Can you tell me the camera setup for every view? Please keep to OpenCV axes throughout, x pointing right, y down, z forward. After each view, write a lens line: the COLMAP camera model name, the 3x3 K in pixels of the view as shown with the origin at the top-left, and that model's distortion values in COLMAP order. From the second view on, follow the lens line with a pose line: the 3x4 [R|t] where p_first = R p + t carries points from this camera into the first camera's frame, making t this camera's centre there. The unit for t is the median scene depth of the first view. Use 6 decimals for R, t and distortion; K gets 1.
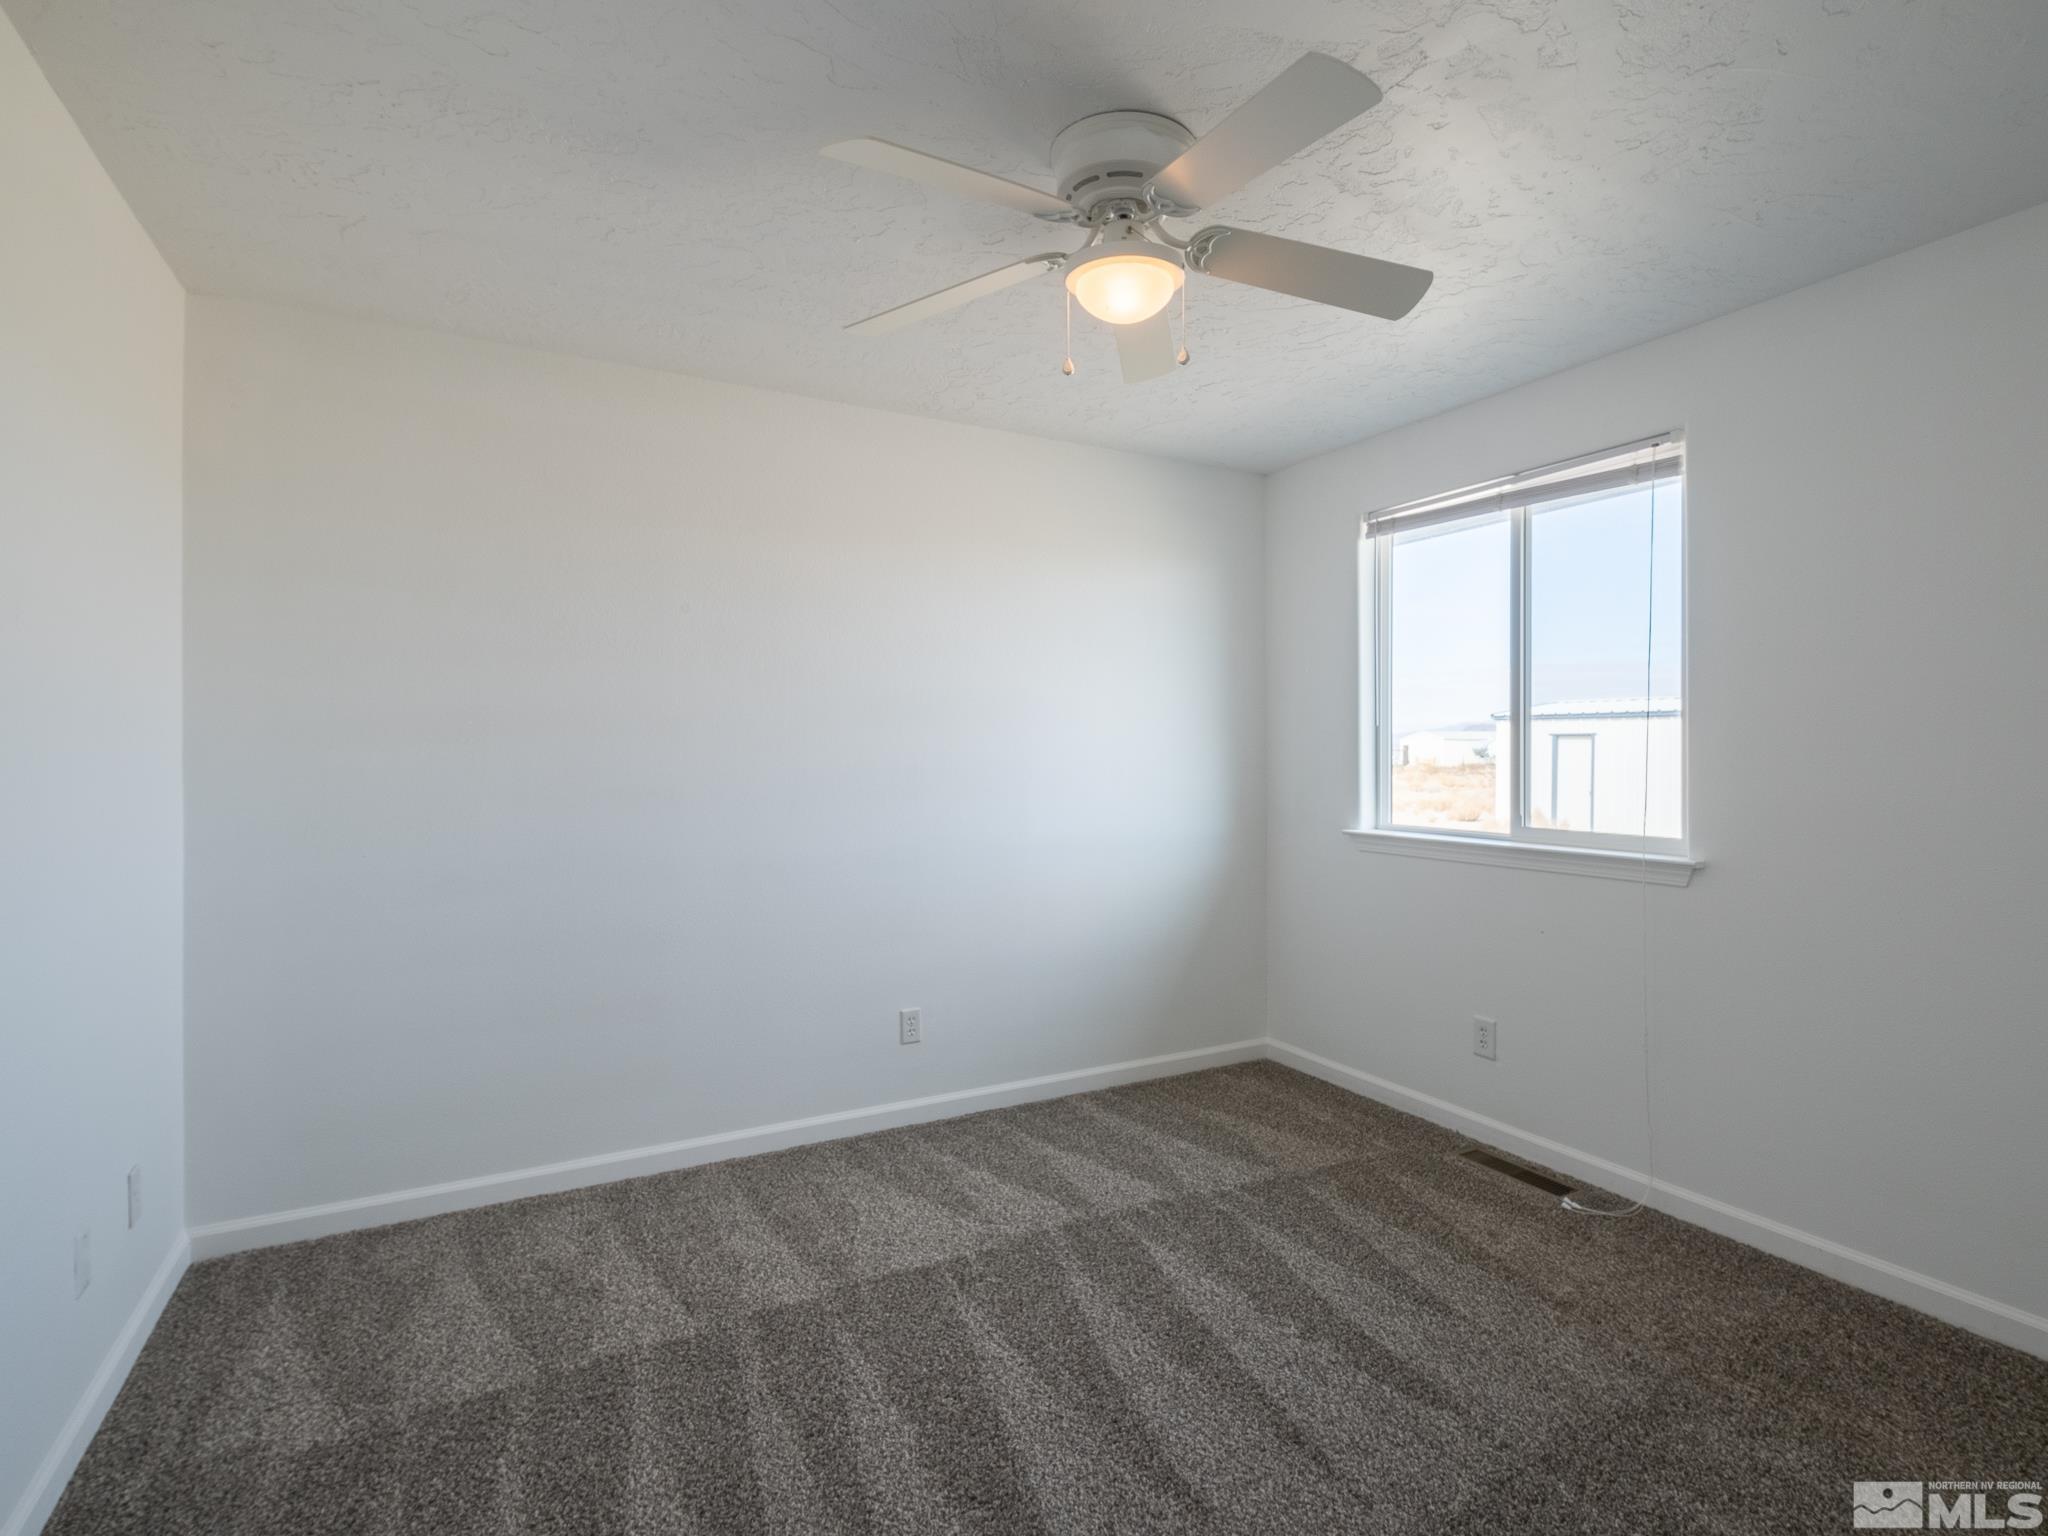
lens RADIAL K [[1025.7, 0, 1024.0], [0, 1025.7, 768.0], [0, 0, 1]] dist [0.003009, -0.000317]
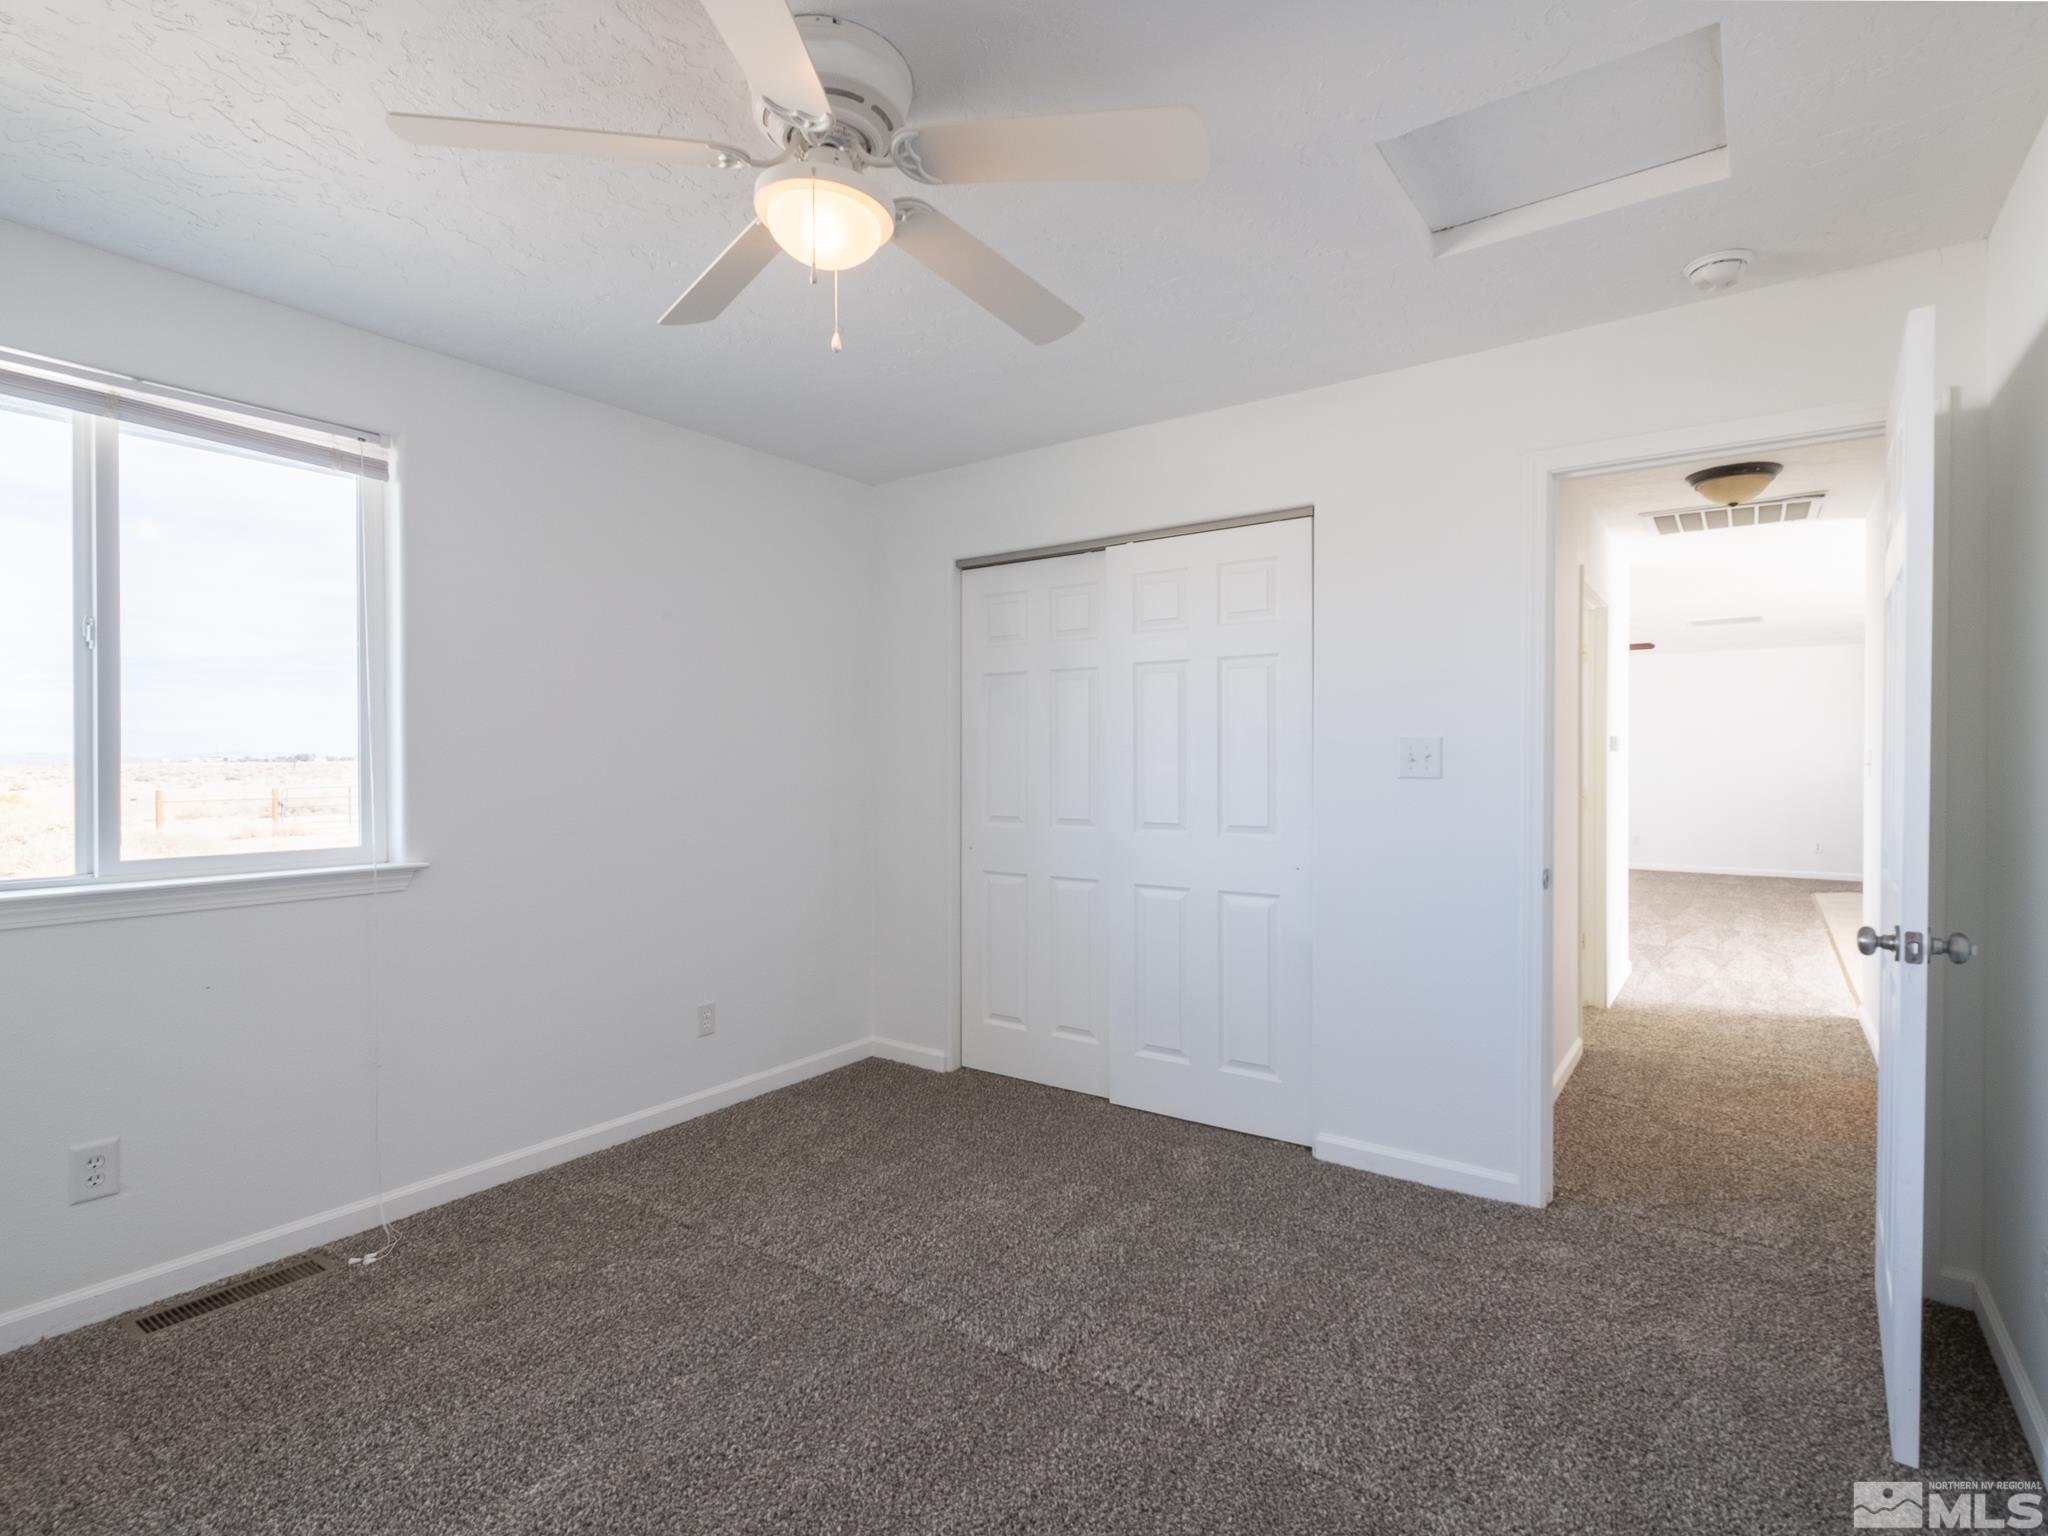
lens RADIAL K [[1003.2, 0, 1024.0], [0, 1003.2, 768.0], [0, 0, 1]] dist [-0.002970, -0.000944]
pose [[-0.431183, -0.021666, 0.902004, -0.492276], [0.004036, 0.999655, 0.025941, -0.028697], [-0.902255, 0.014826, -0.430947, 0.832095]]
